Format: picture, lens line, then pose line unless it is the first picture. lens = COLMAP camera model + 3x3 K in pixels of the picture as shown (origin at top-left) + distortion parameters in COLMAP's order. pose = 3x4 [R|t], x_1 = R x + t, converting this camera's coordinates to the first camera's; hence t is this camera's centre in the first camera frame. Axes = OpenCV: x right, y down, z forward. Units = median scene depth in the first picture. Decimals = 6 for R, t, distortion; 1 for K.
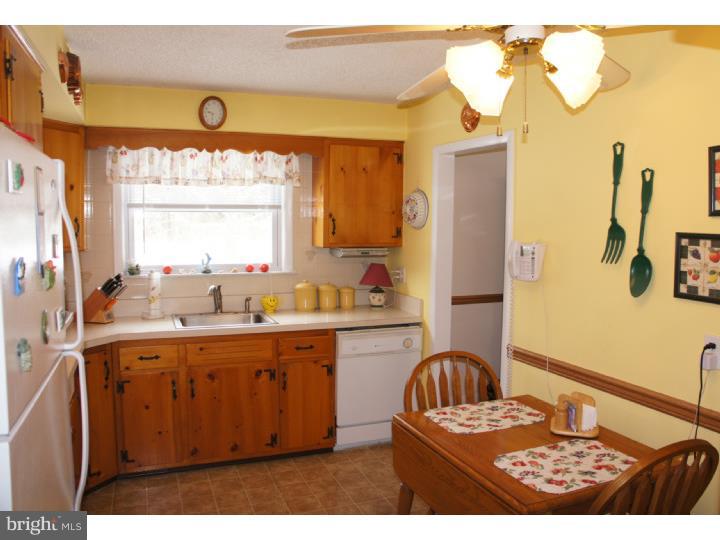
lens RADIAL K [[562.7, 0, 363.9], [0, 562.7, 265.2], [0, 0, 1]] dist [-0.178576, 0.128011]
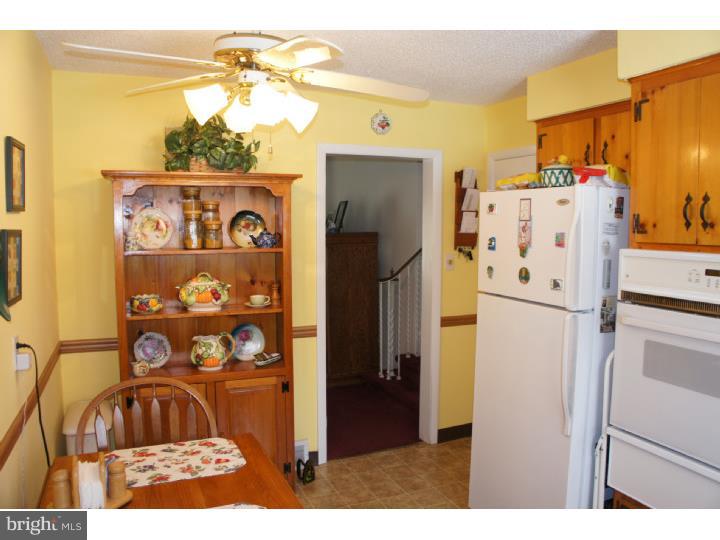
lens RADIAL K [[562.7, 0, 363.9], [0, 562.7, 265.2], [0, 0, 1]] dist [-0.178576, 0.128011]
pose [[-0.999341, -0.009751, -0.034975, 0.031136], [-0.014866, 0.988709, 0.149109, -0.076807], [0.033126, 0.149531, -0.988202, 1.006828]]
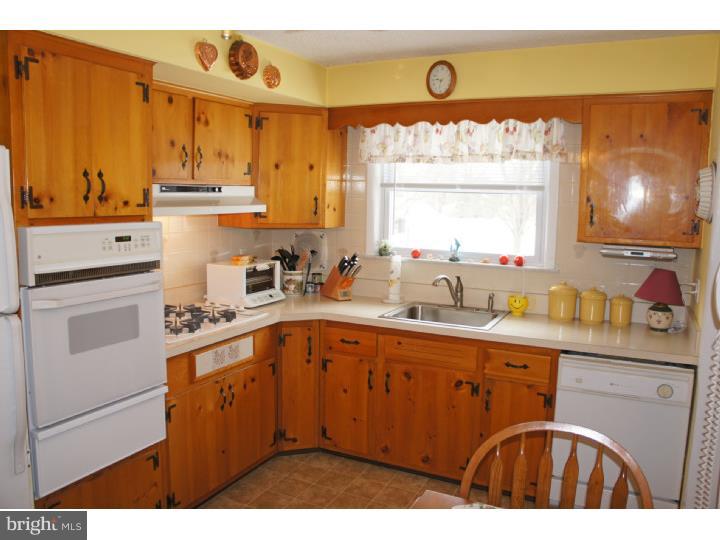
lens RADIAL K [[562.7, 0, 363.9], [0, 562.7, 265.2], [0, 0, 1]] dist [-0.178576, 0.128011]
pose [[0.668784, 0.095365, -0.737315, 0.318165], [-0.072079, 0.995384, 0.063365, -0.028840], [0.739954, 0.010767, 0.672571, 0.315948]]
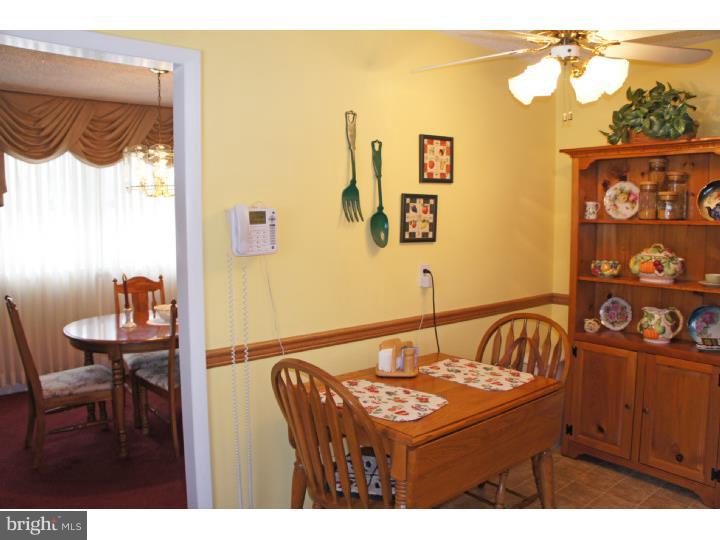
lens RADIAL K [[562.7, 0, 363.9], [0, 562.7, 265.2], [0, 0, 1]] dist [-0.178576, 0.128011]
pose [[-0.329787, -0.094882, 0.939275, -0.383879], [0.067679, 0.990000, 0.123769, -0.034710], [-0.941626, 0.104386, -0.320068, 0.846736]]
